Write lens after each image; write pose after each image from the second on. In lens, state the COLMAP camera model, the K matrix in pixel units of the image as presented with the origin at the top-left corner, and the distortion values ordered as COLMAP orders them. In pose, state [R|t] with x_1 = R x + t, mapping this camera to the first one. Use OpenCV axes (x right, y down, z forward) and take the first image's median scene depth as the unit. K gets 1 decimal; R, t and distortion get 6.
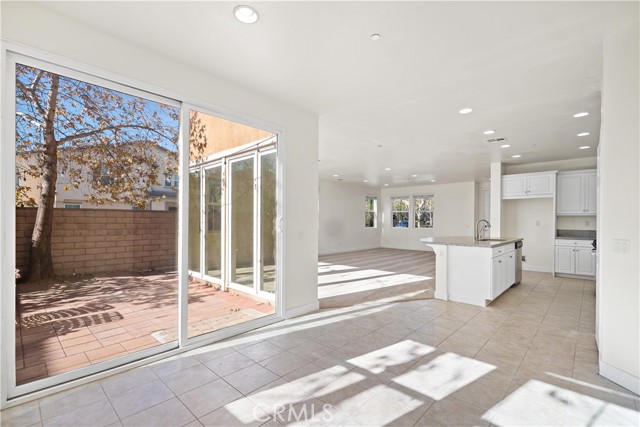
lens RADIAL K [[291.6, 0, 320.6], [0, 291.6, 222.8], [0, 0, 1]] dist [-0.001720, -0.000670]
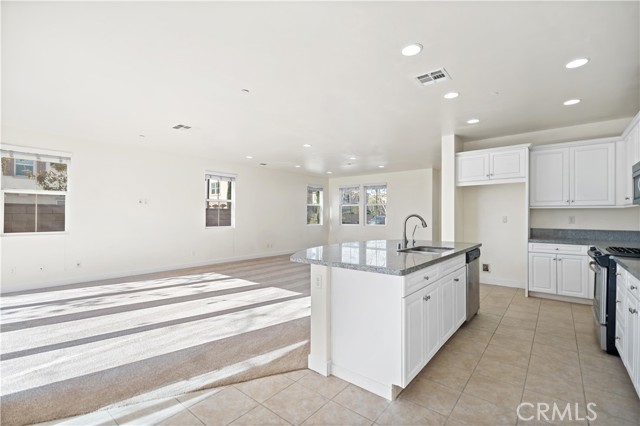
lens RADIAL K [[291.6, 0, 320.8], [0, 291.6, 214.7], [0, 0, 1]] dist [-0.001720, -0.000670]
pose [[0.997735, 0.000226, 0.067263, 0.256387], [0.000575, 0.999929, -0.011884, -0.001863], [-0.067261, 0.011895, 0.997664, 0.329162]]
